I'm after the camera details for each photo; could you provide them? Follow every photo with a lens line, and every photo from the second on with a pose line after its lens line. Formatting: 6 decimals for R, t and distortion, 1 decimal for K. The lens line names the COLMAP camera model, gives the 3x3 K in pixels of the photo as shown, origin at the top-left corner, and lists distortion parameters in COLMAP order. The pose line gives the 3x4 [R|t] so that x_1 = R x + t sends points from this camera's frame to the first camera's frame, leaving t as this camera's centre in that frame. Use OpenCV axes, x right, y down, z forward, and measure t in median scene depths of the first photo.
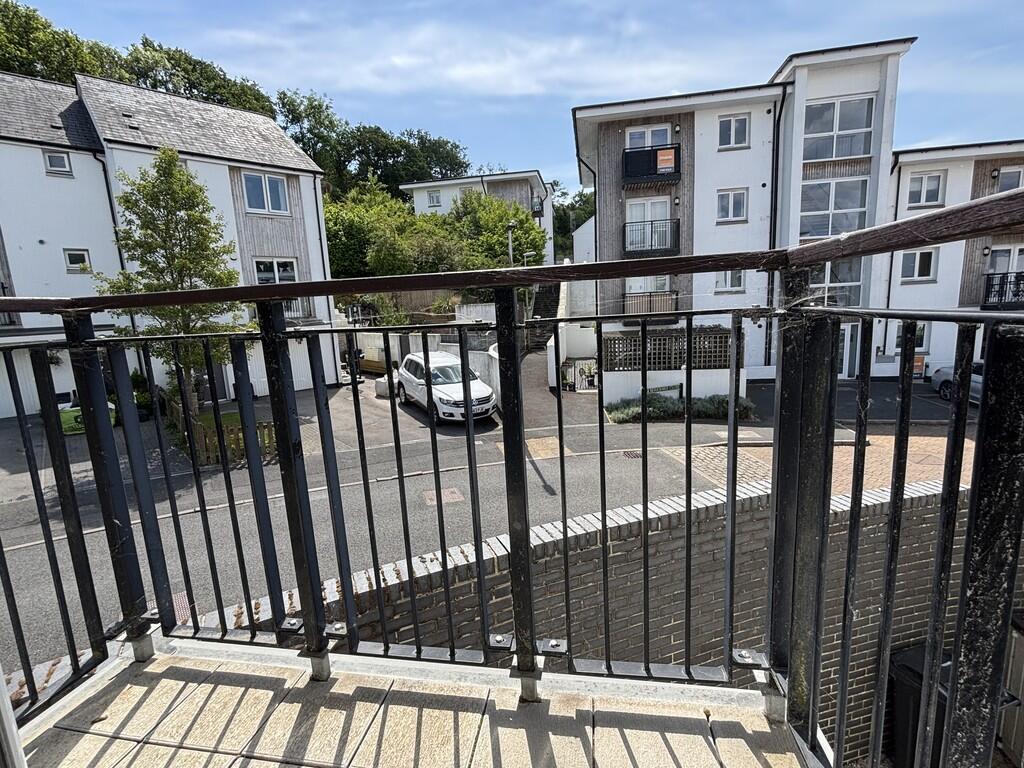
lens RADIAL K [[478.8, 0, 512.0], [0, 478.8, 384.0], [0, 0, 1]] dist [-0.000797, -0.000115]
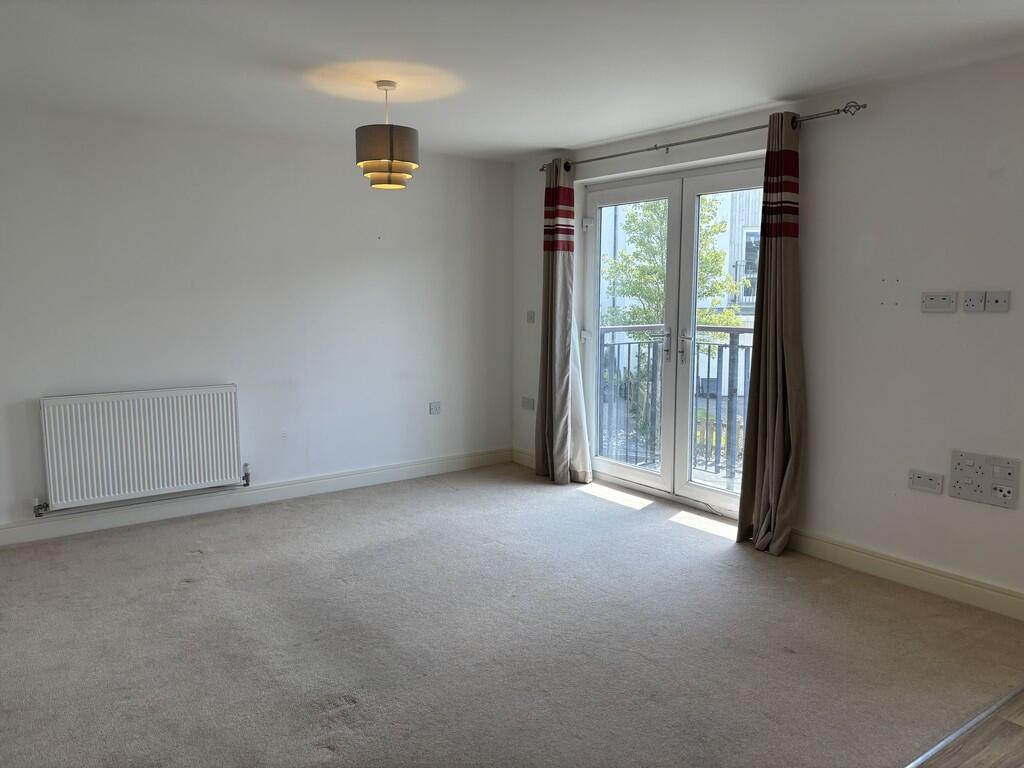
lens RADIAL K [[785.0, 0, 513.5], [0, 785.0, 389.1], [0, 0, 1]] dist [0.078051, -0.095374]
pose [[0.722614, 0.140054, -0.676915, 0.191020], [-0.151489, 0.987540, 0.042606, 0.015690], [0.674448, 0.071757, 0.734827, -0.357268]]
